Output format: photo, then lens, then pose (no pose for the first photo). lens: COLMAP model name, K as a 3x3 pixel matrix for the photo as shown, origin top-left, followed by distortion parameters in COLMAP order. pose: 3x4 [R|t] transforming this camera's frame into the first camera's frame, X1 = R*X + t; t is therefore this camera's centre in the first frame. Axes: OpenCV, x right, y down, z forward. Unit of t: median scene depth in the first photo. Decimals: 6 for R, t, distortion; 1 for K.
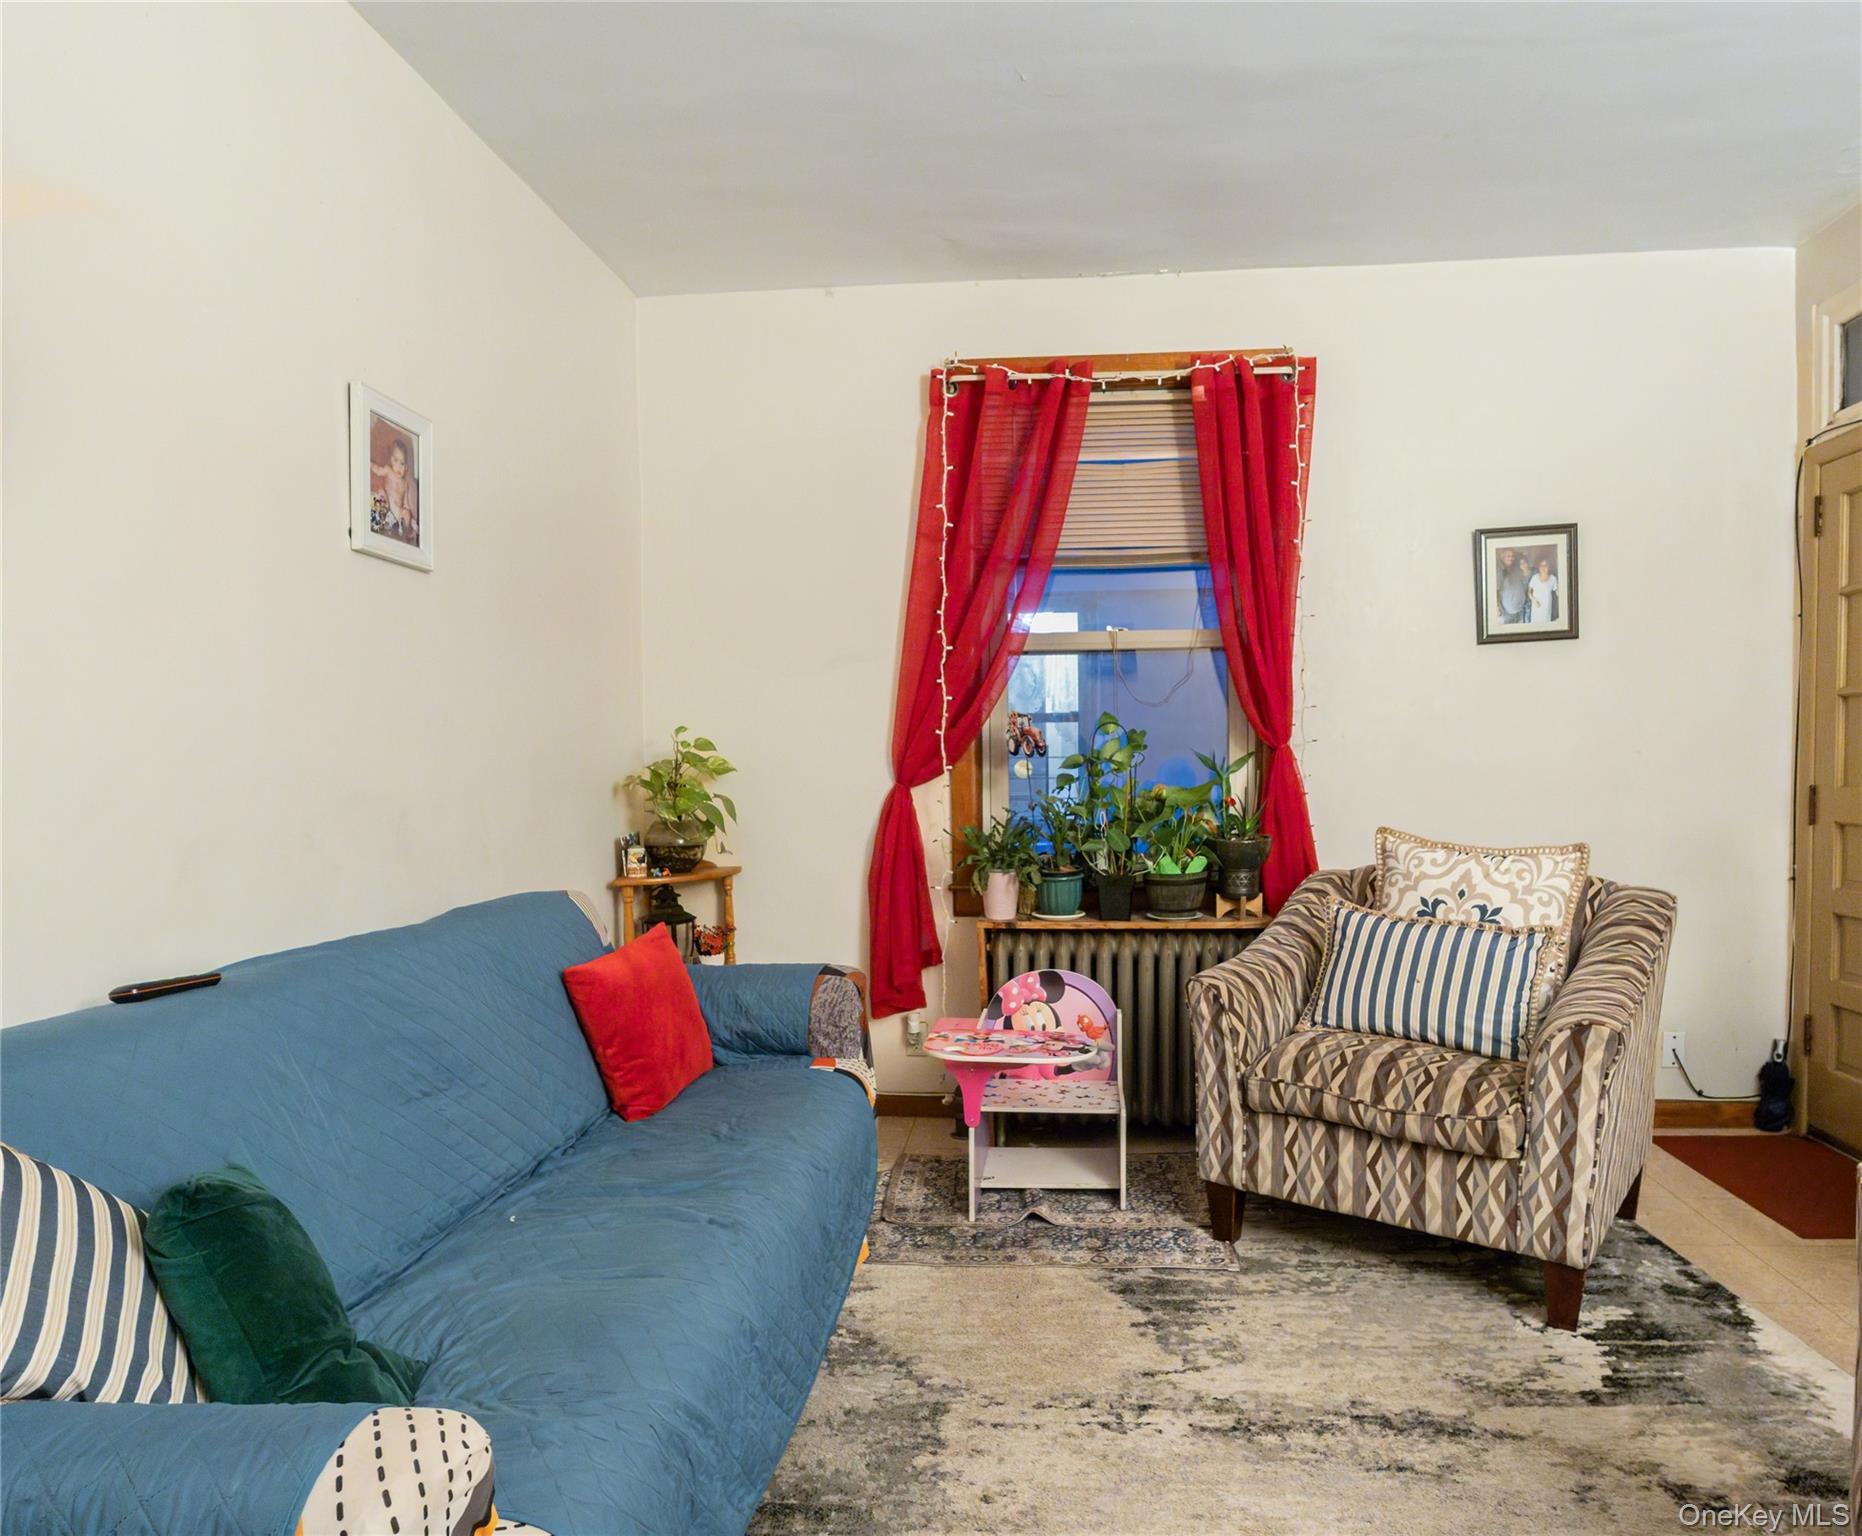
lens RADIAL K [[1197.2, 0, 931.8], [0, 1197.2, 831.6], [0, 0, 1]] dist [-0.022101, 0.004939]
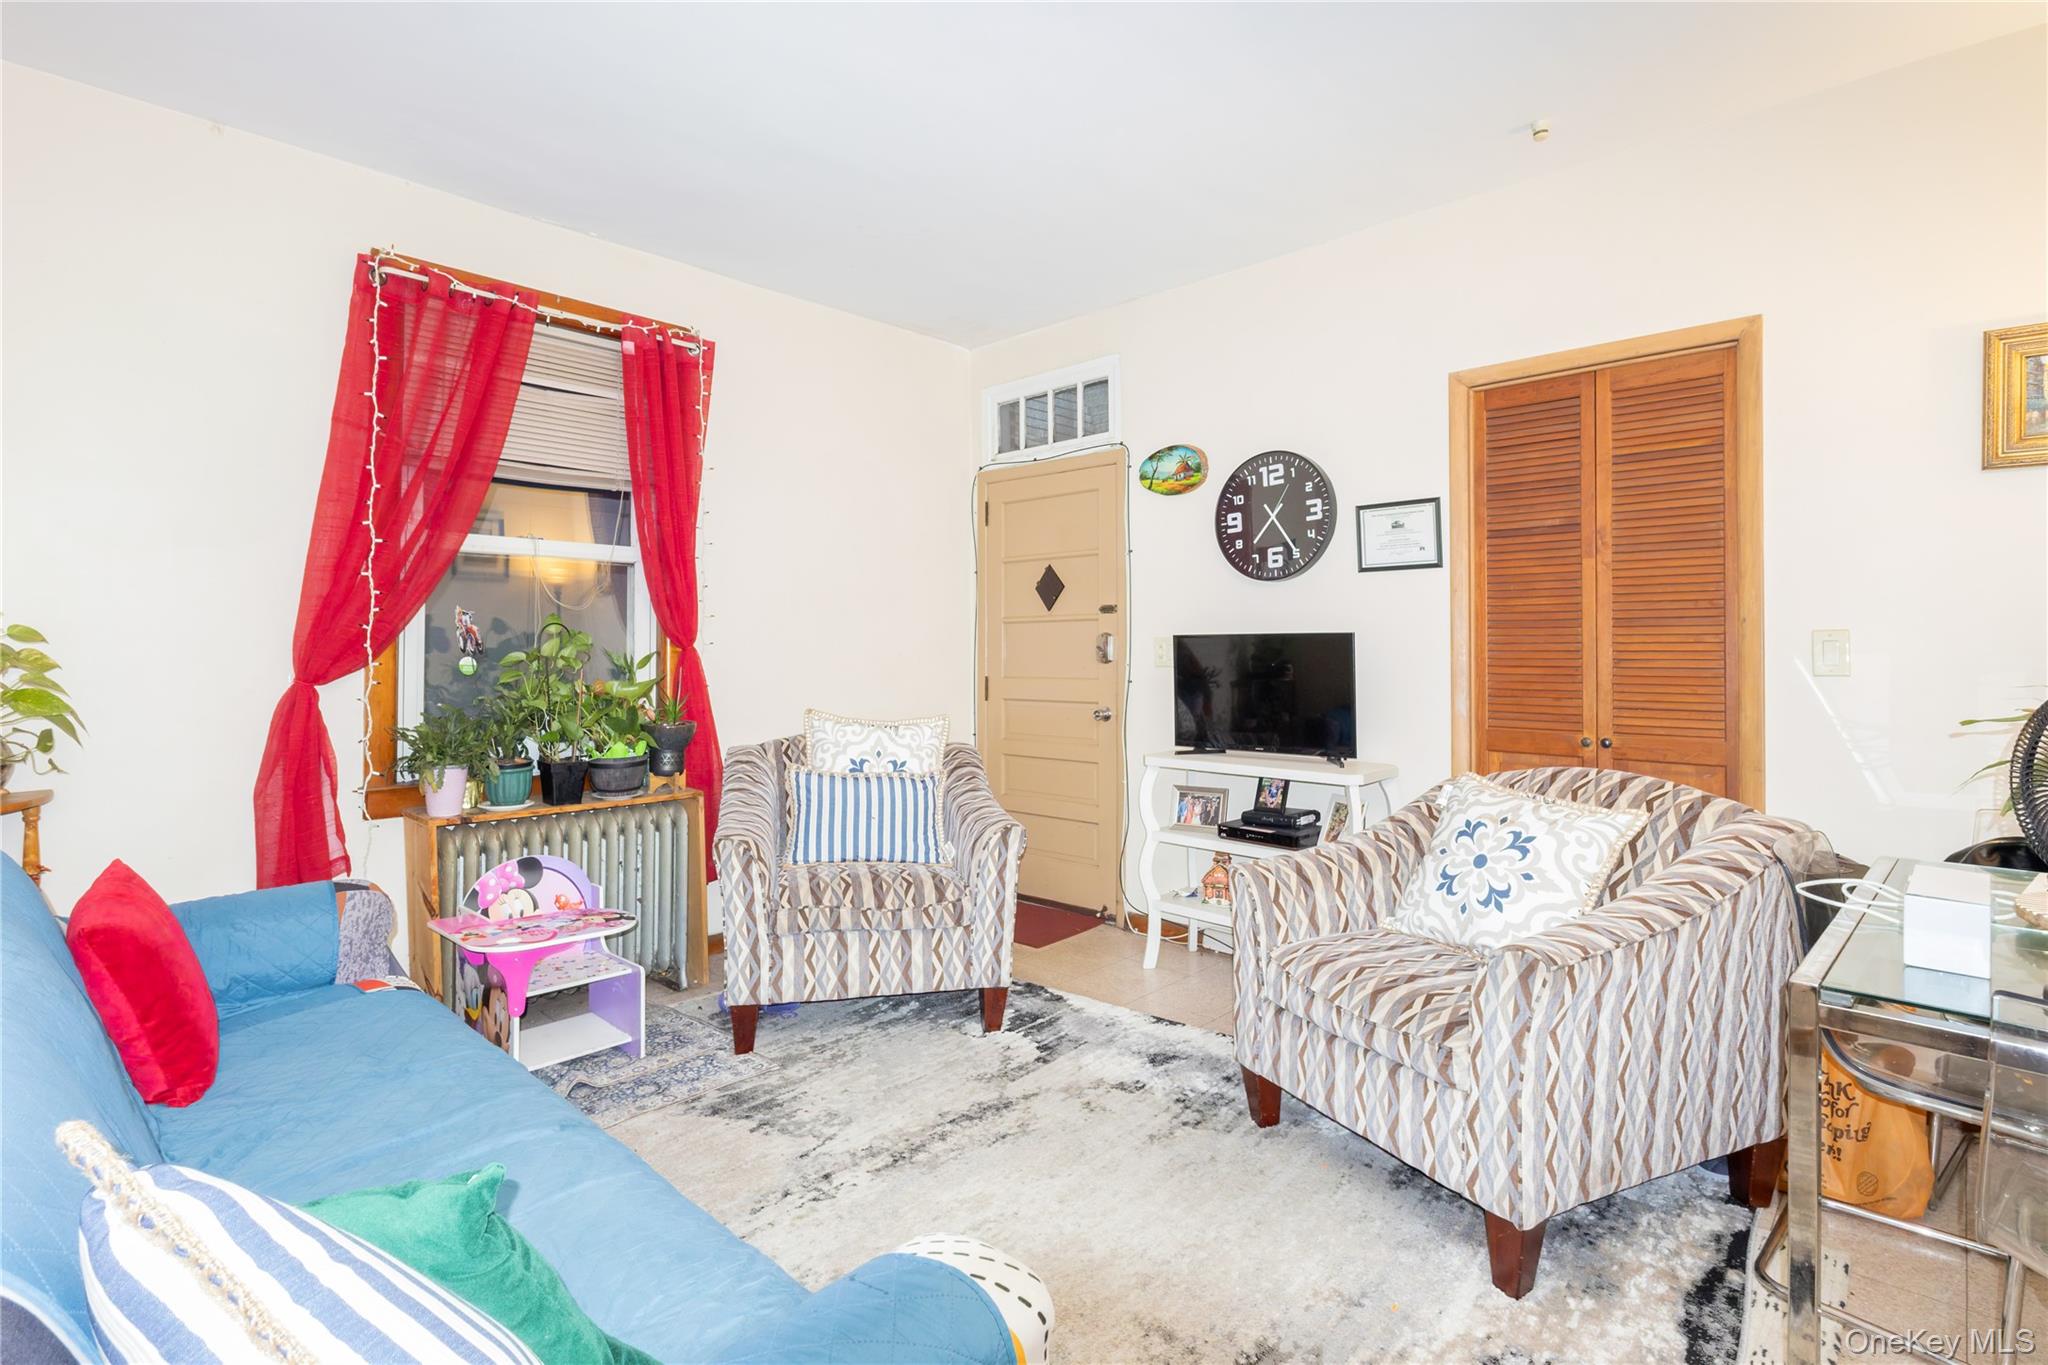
lens RADIAL K [[1035.8, 0, 1023.9], [0, 1035.8, 646.8], [0, 0, 1]] dist [-0.028703, 0.000030]
pose [[0.597299, 0.015862, 0.801861, -0.448658], [0.041379, 0.997863, -0.050562, -0.005452], [-0.800950, 0.063381, 0.595367, 0.125113]]
